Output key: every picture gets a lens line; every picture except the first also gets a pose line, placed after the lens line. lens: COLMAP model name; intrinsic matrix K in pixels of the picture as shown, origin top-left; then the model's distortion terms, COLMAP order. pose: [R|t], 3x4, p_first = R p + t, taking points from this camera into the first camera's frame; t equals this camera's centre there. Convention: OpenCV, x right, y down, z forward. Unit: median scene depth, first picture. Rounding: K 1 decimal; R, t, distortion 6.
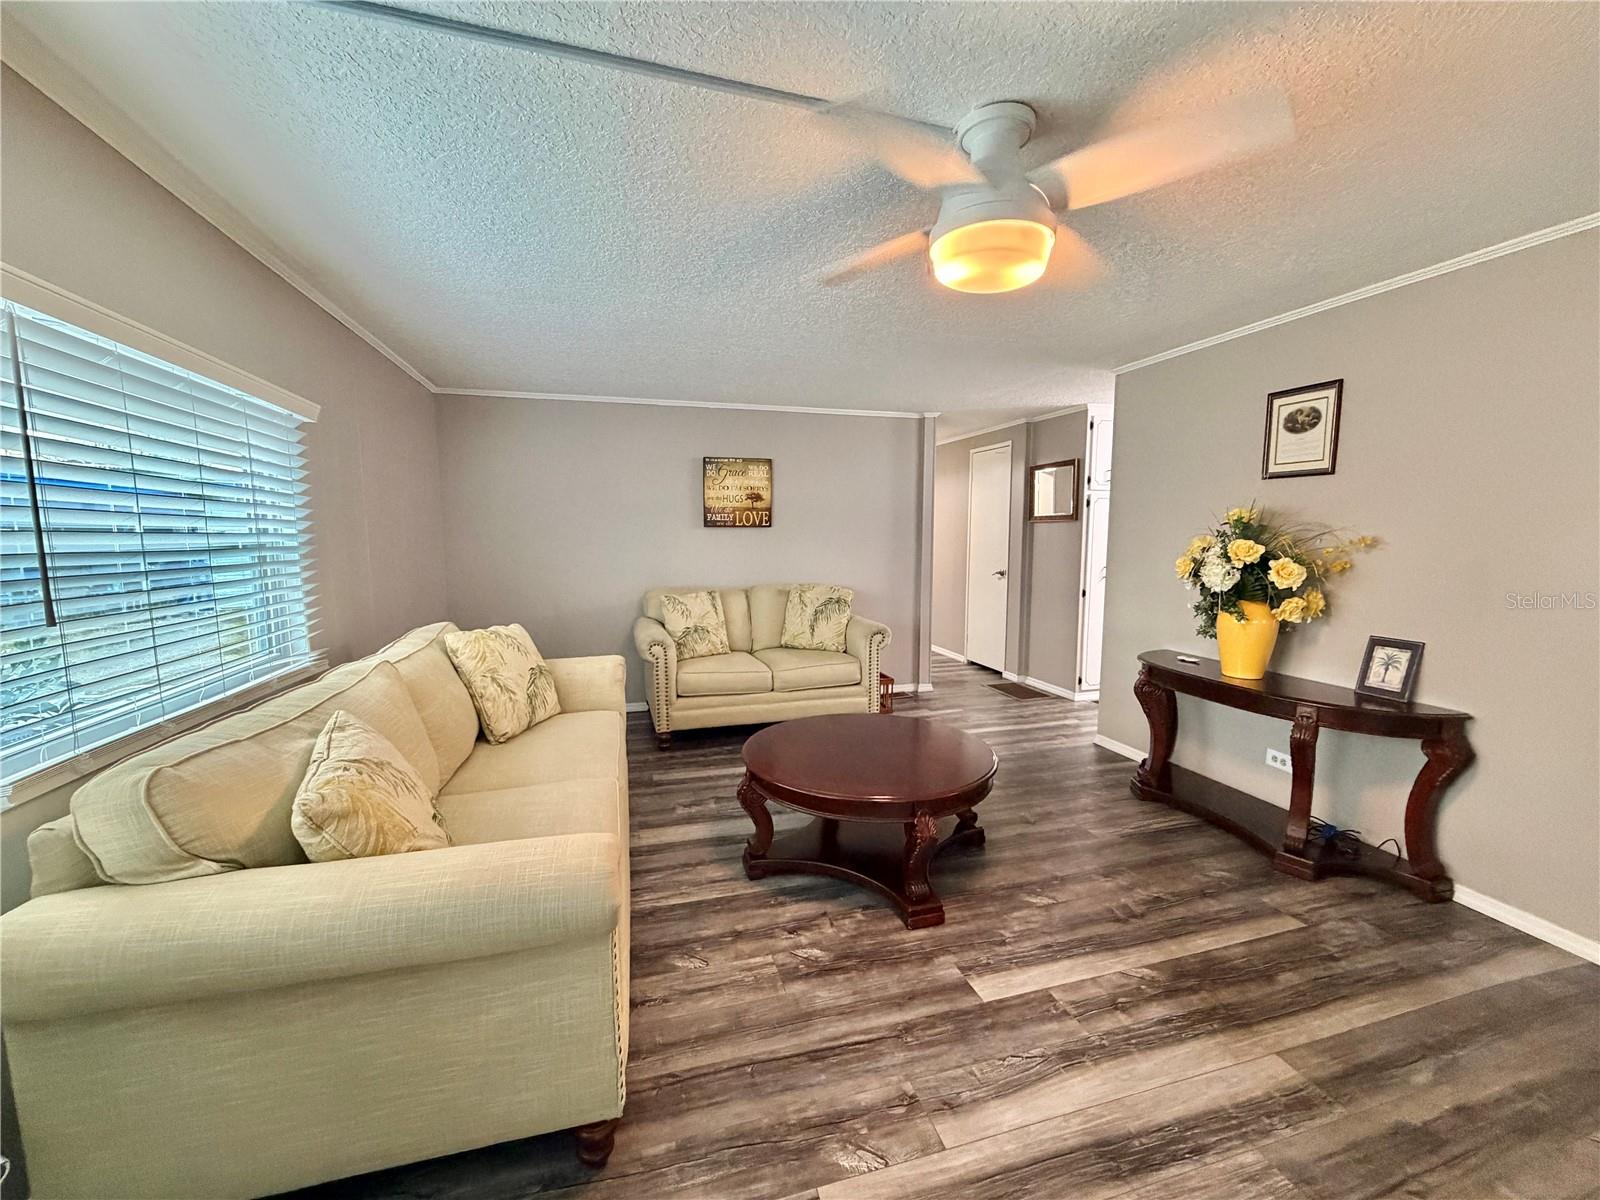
lens RADIAL K [[632.0, 0, 800.1], [0, 632.0, 602.0], [0, 0, 1]] dist [0.001273, 0.000624]
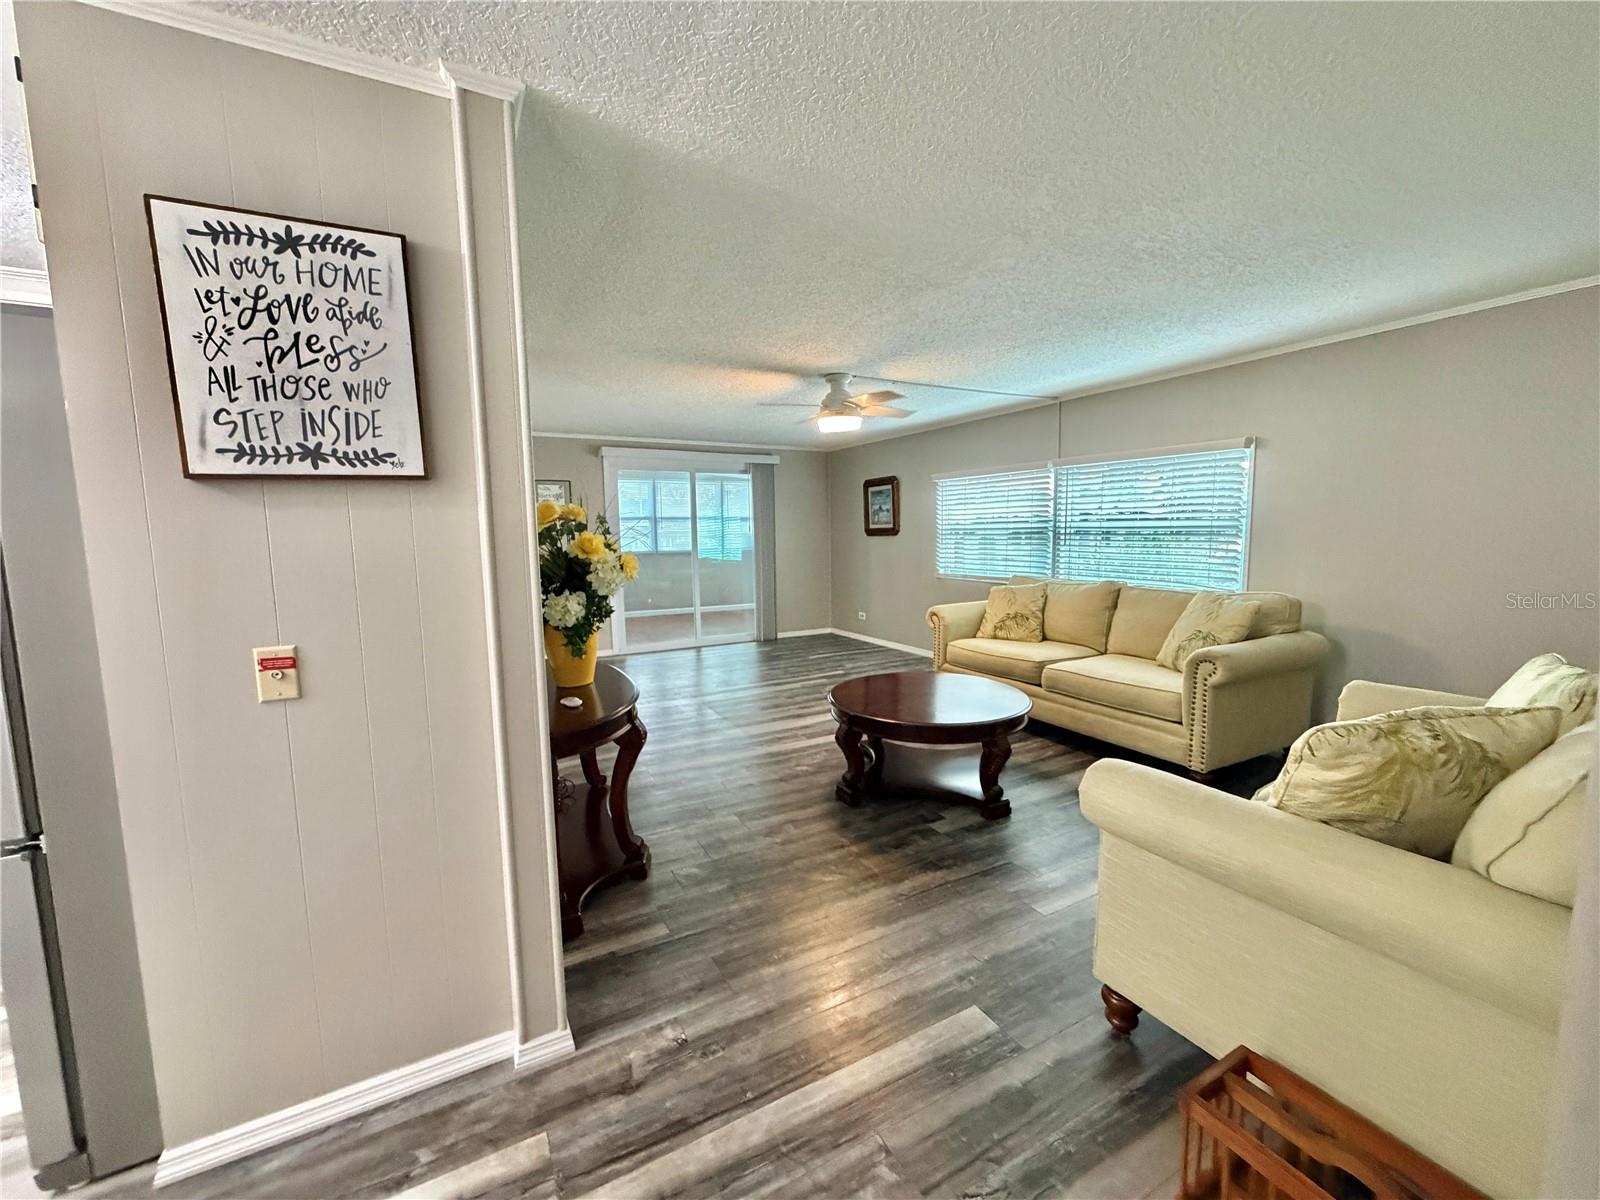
lens RADIAL K [[635.8, 0, 794.2], [0, 635.8, 601.8], [0, 0, 1]] dist [0.000511, 0.000344]
pose [[-0.978197, 0.044522, -0.202850, 0.577318], [-0.001563, 0.975145, 0.221563, -0.211621], [0.207672, 0.217050, -0.953814, 1.982317]]
